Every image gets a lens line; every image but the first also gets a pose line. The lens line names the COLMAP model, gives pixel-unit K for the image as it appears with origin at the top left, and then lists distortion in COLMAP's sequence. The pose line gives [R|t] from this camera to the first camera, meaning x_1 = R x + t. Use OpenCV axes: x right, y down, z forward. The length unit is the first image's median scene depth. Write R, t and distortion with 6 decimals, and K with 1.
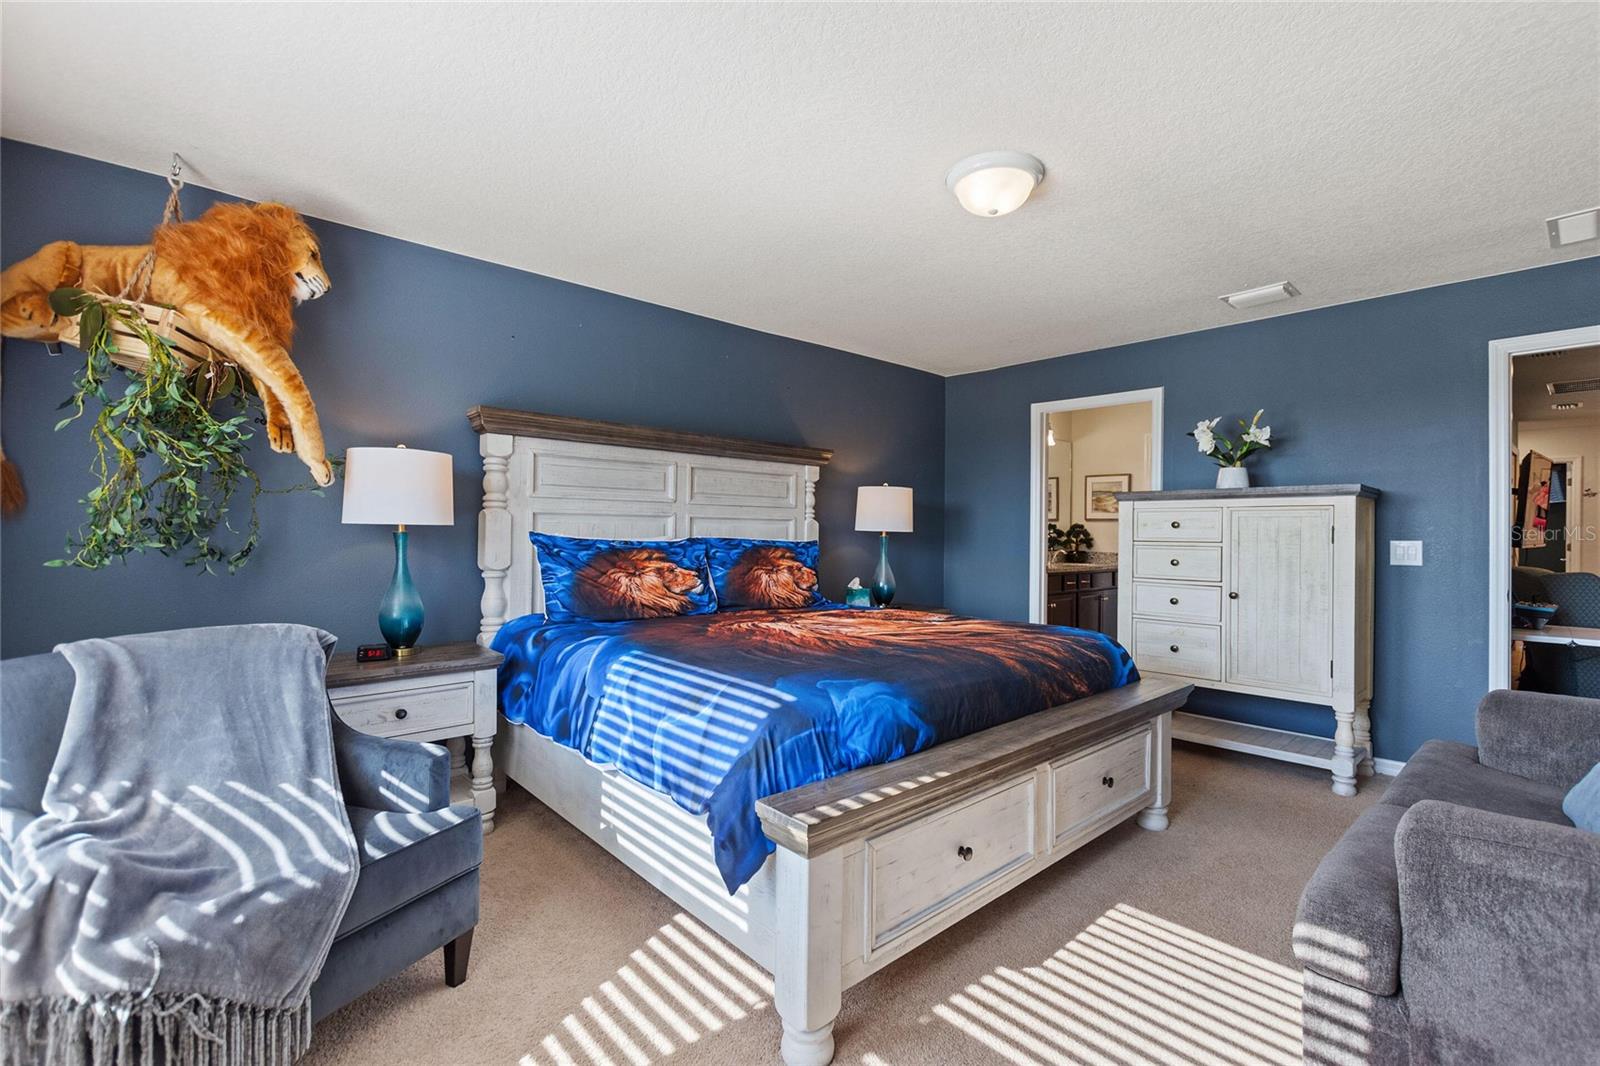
lens RADIAL K [[709.7, 0, 816.9], [0, 709.7, 526.2], [0, 0, 1]] dist [0.008162, -0.001475]
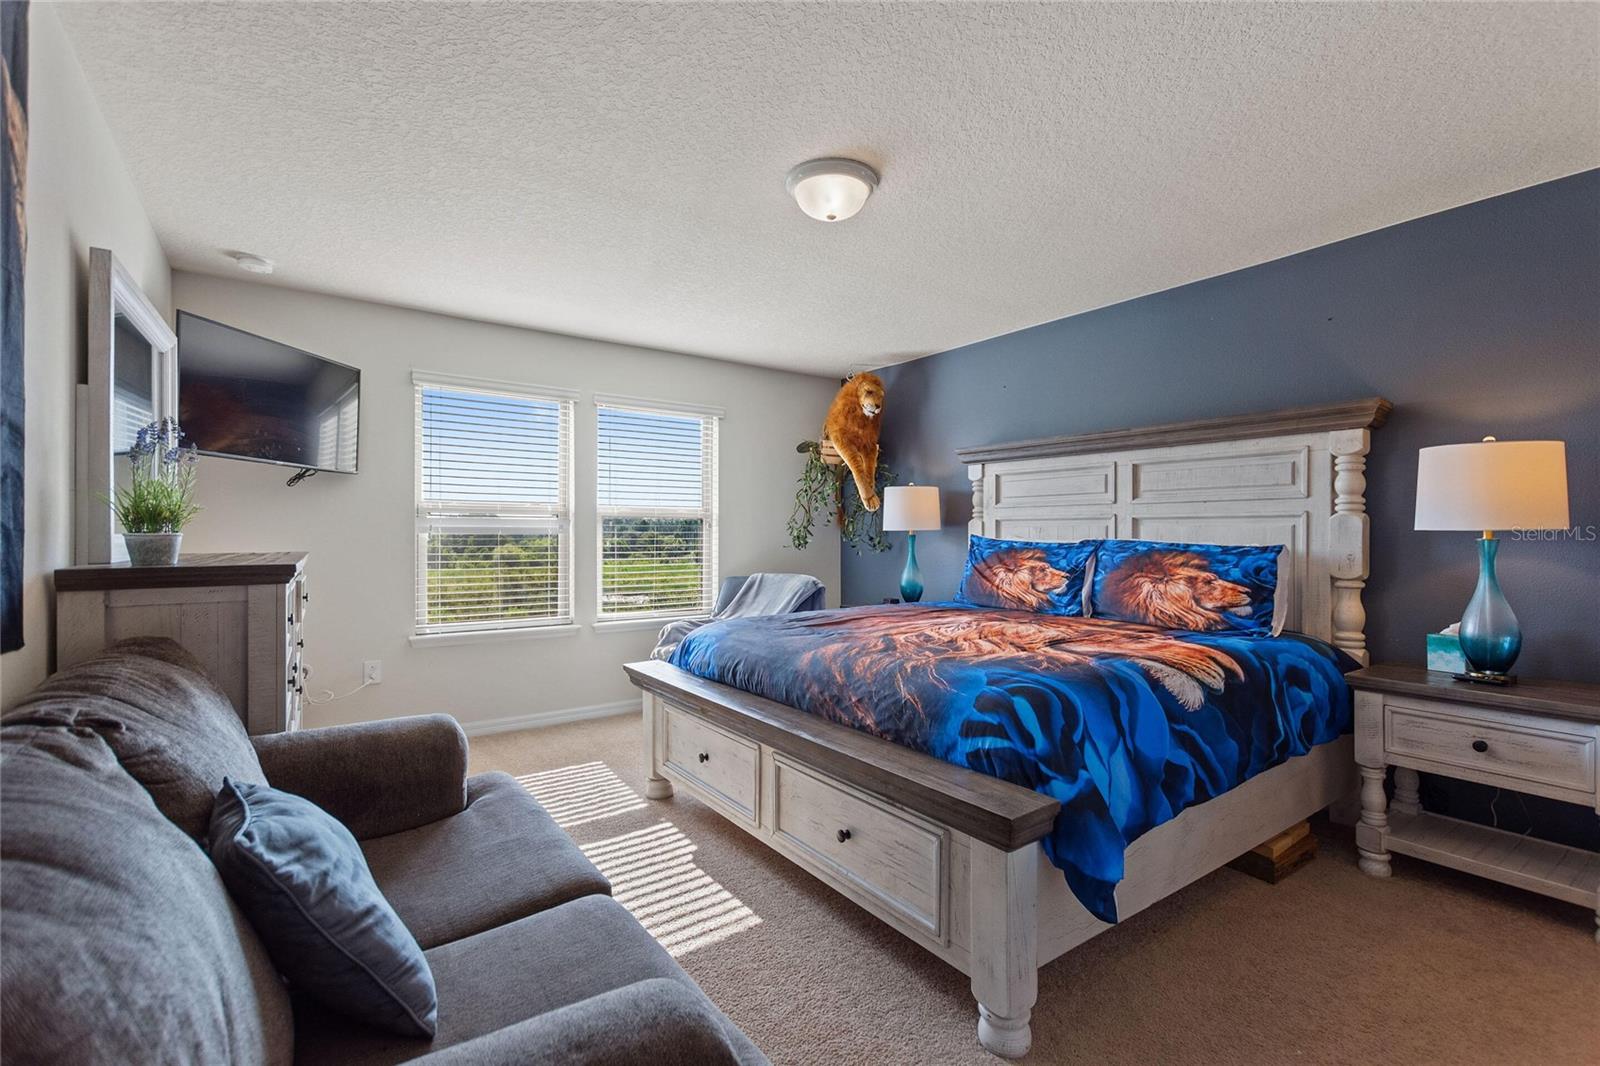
lens RADIAL K [[709.7, 0, 804.0], [0, 709.7, 533.8], [0, 0, 1]] dist [0.008162, -0.001475]
pose [[-0.119818, -0.014266, -0.992693, 0.790231], [-0.002144, 0.999898, -0.014110, 0.021568], [0.992794, 0.000437, -0.119836, 0.681191]]
